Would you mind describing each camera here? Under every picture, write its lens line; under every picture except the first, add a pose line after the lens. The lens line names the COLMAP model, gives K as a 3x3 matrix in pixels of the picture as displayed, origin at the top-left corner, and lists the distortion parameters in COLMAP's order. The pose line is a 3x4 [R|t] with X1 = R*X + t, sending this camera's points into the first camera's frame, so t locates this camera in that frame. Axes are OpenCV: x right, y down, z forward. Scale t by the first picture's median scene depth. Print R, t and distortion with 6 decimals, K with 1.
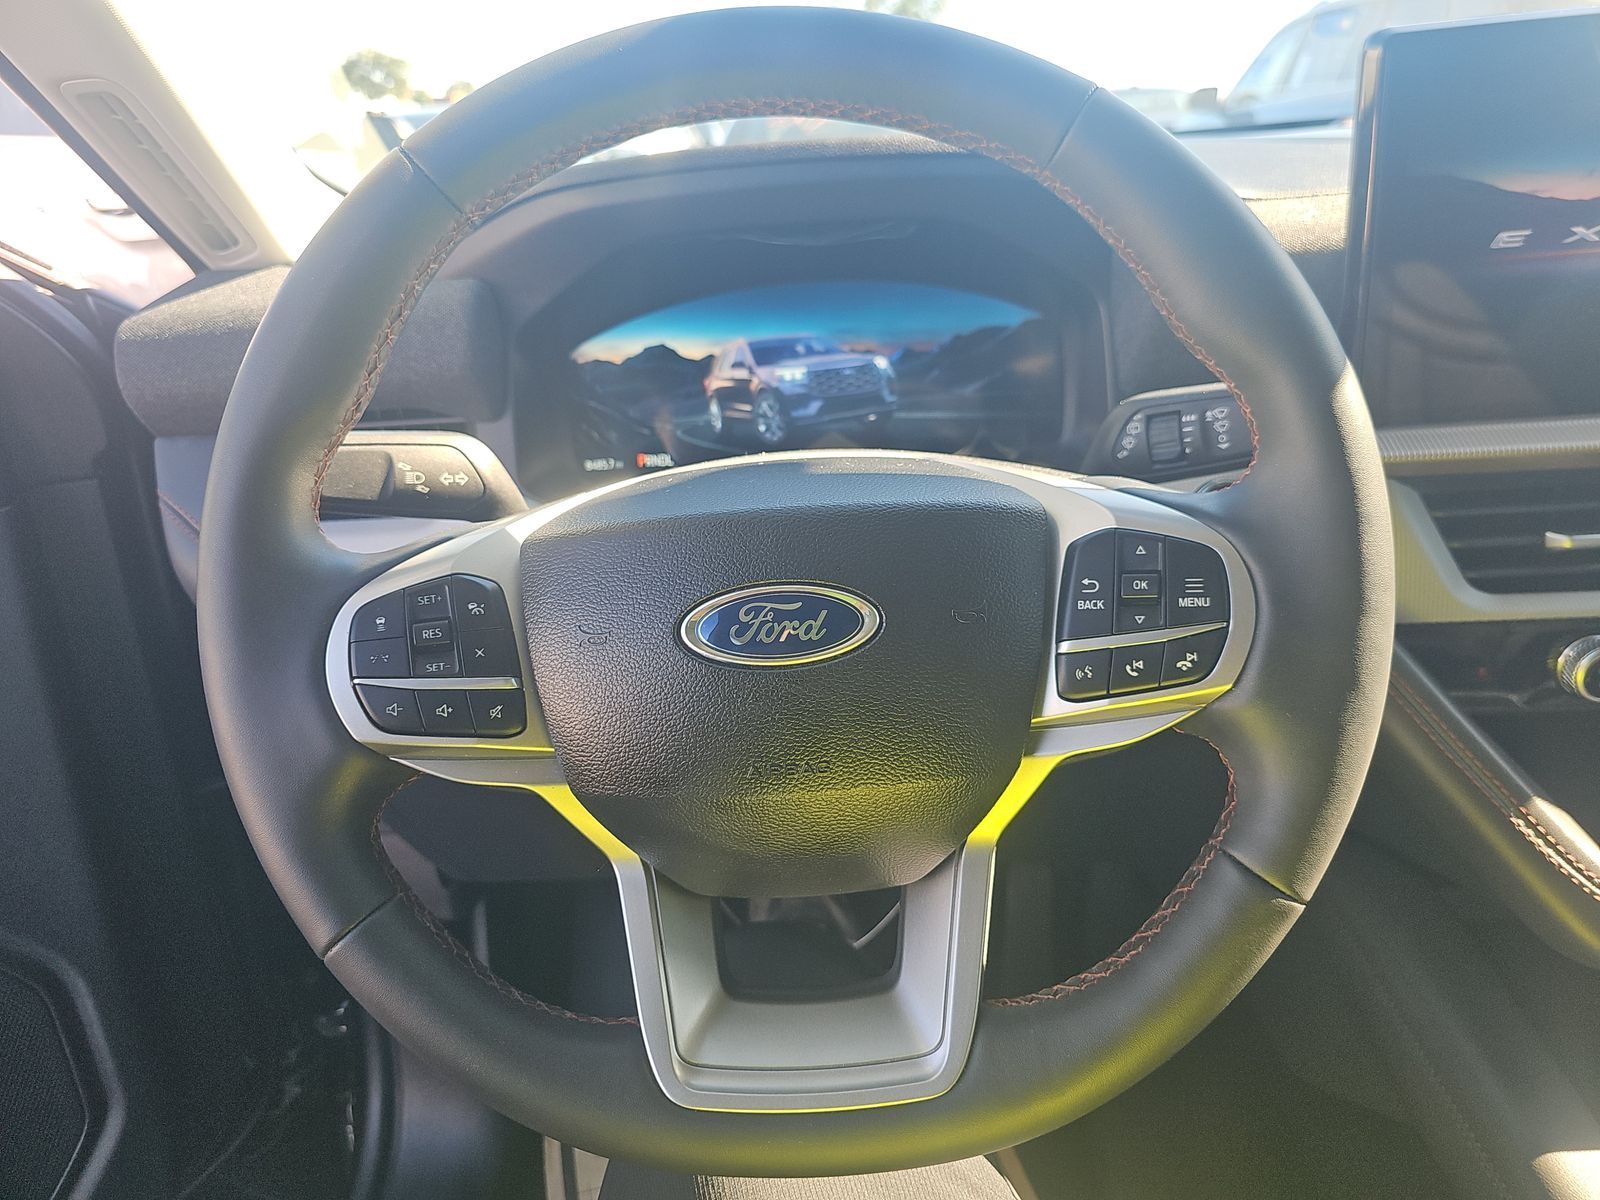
lens RADIAL K [[1061.4, 0, 791.7], [0, 1061.4, 590.2], [0, 0, 1]] dist [0.000300, -0.011025]
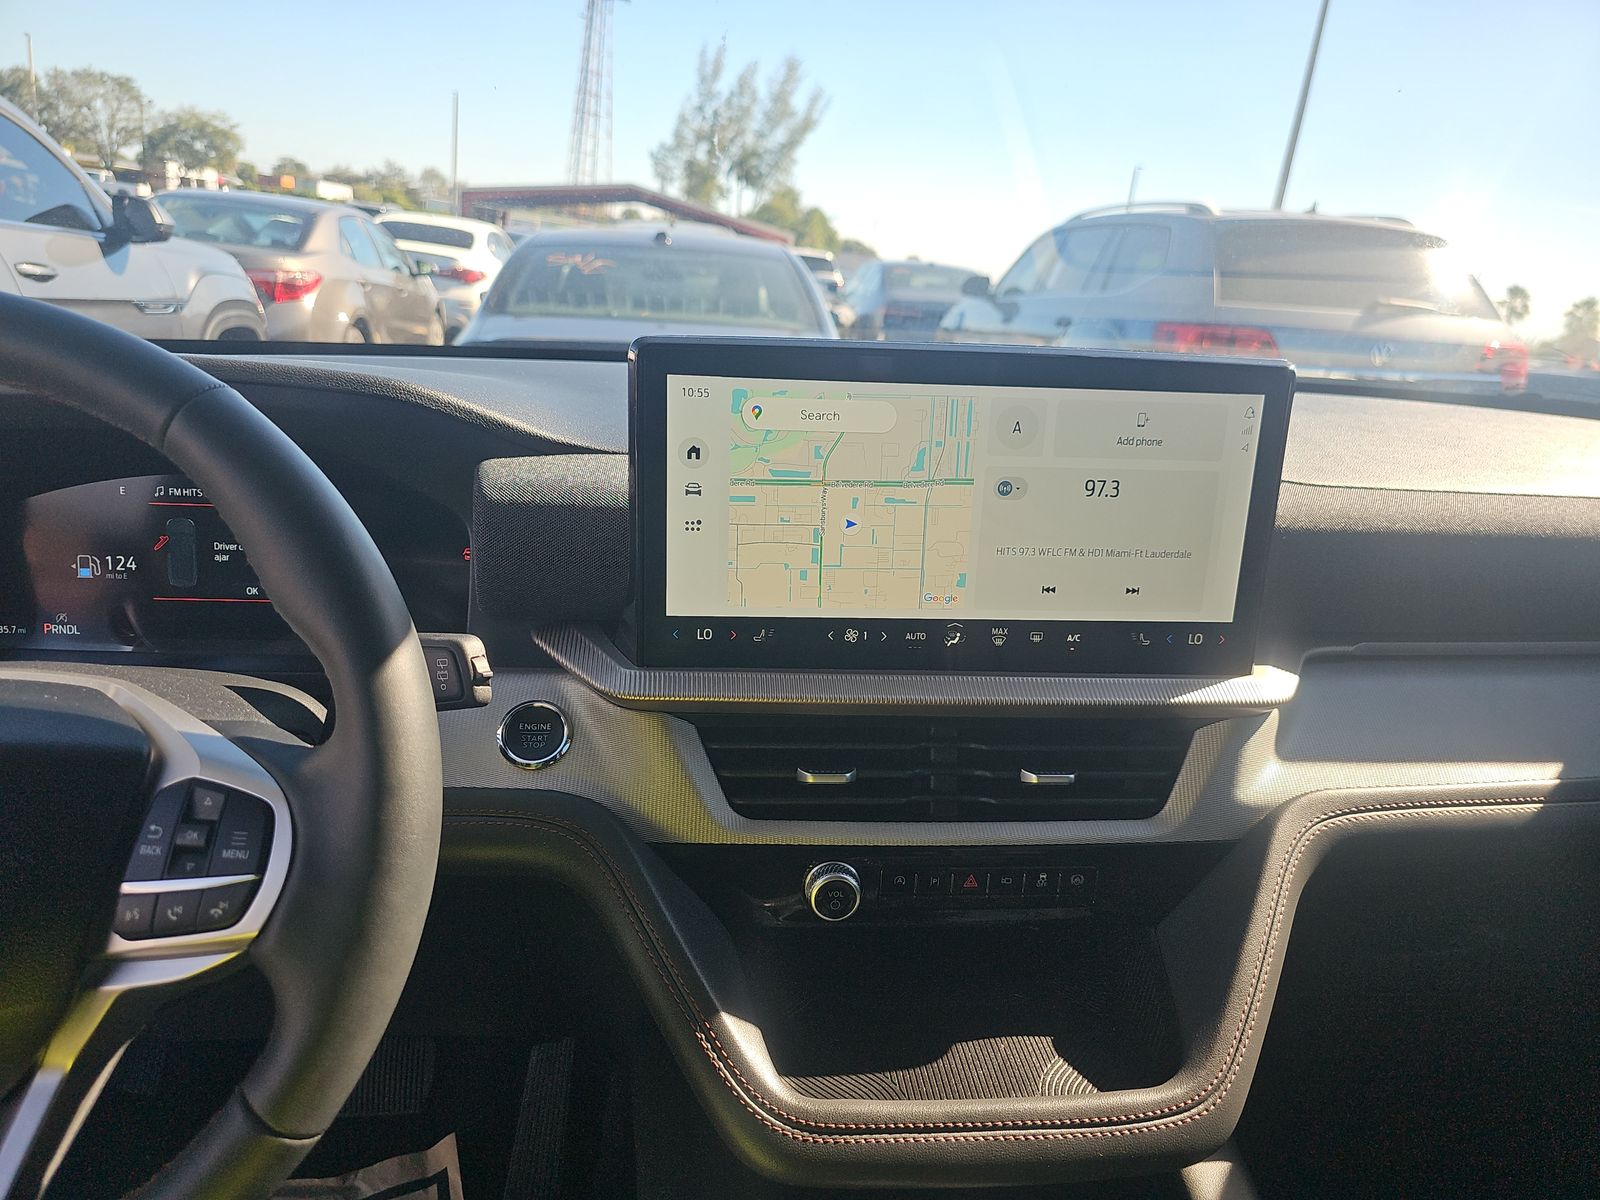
lens RADIAL K [[1061.4, 0, 807.7], [0, 1061.4, 613.6], [0, 0, 1]] dist [0.000300, -0.011025]
pose [[0.979902, 0.071592, 0.186189, 0.696887], [-0.053640, 0.993567, -0.099733, -0.149034], [-0.192132, 0.087742, 0.977439, -0.195620]]
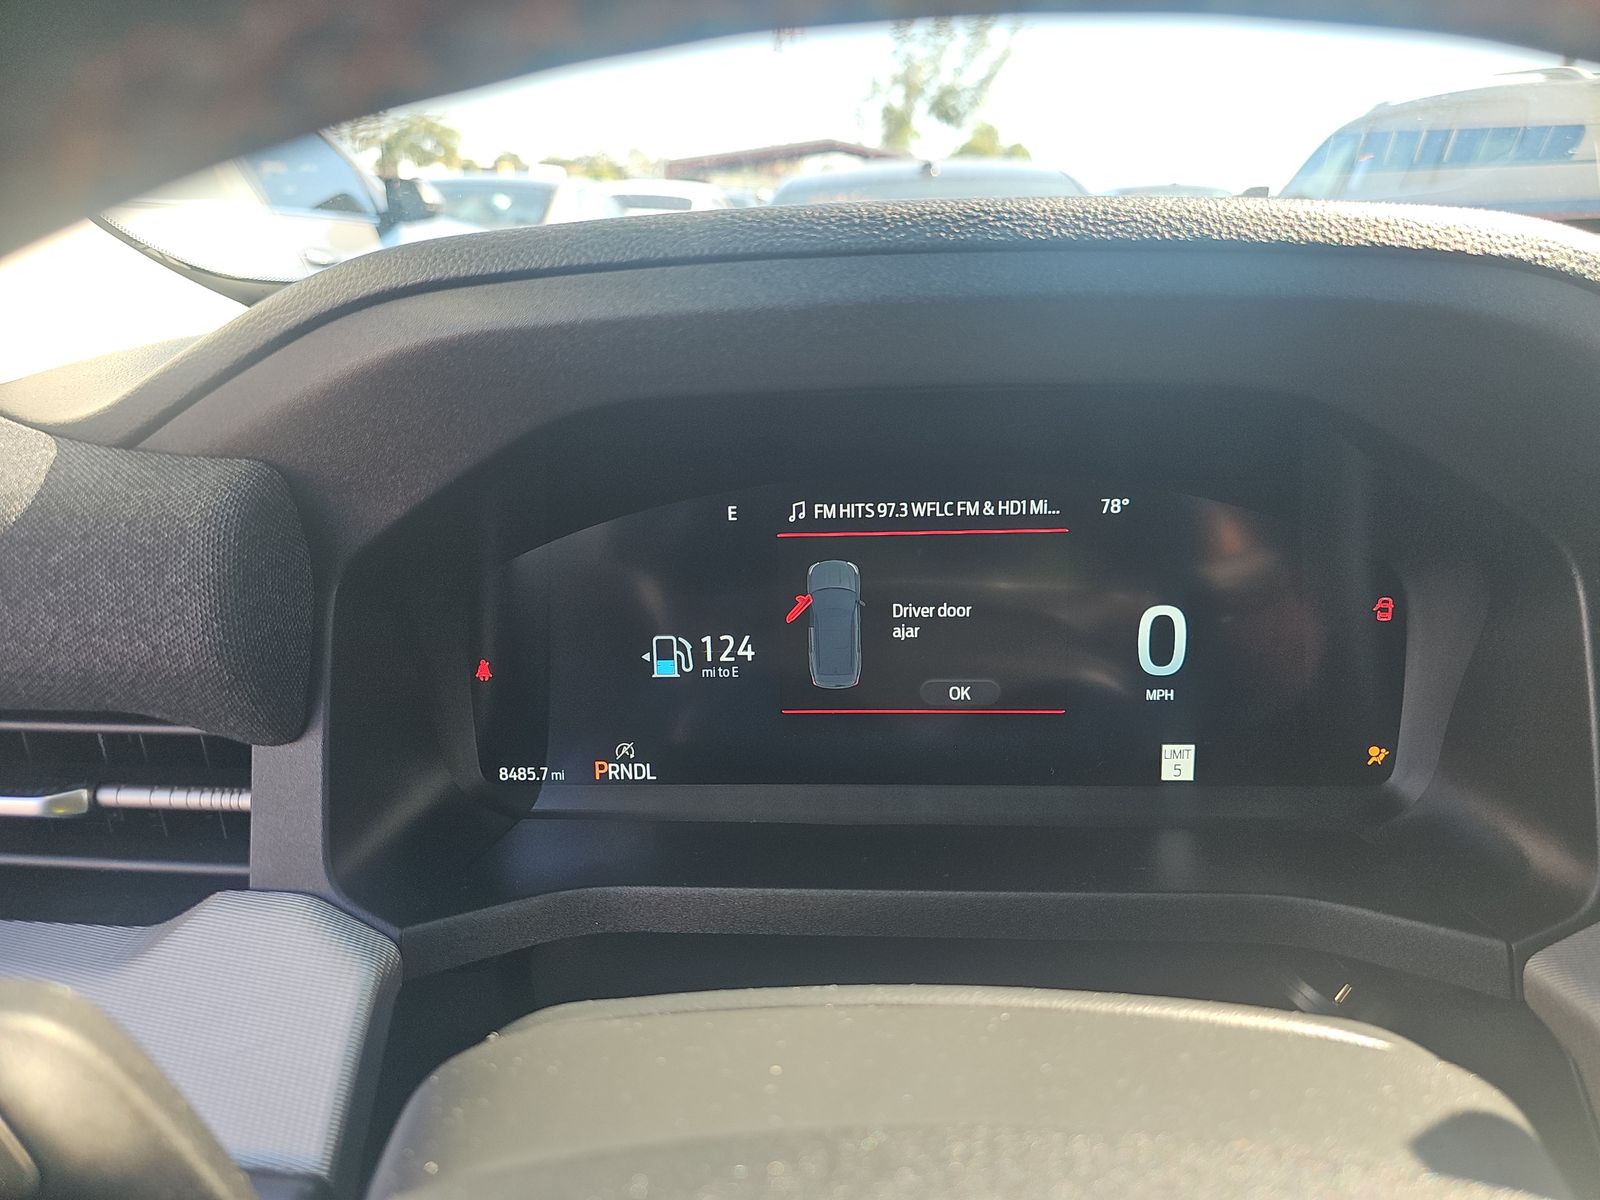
lens RADIAL K [[1061.4, 0, 798.1], [0, 1061.4, 602.0], [0, 0, 1]] dist [0.000300, -0.011025]
pose [[0.998933, 0.044743, -0.011415, -0.075293], [-0.045315, 0.997398, -0.056075, -0.350072], [0.008877, 0.056532, 0.998361, 0.866272]]
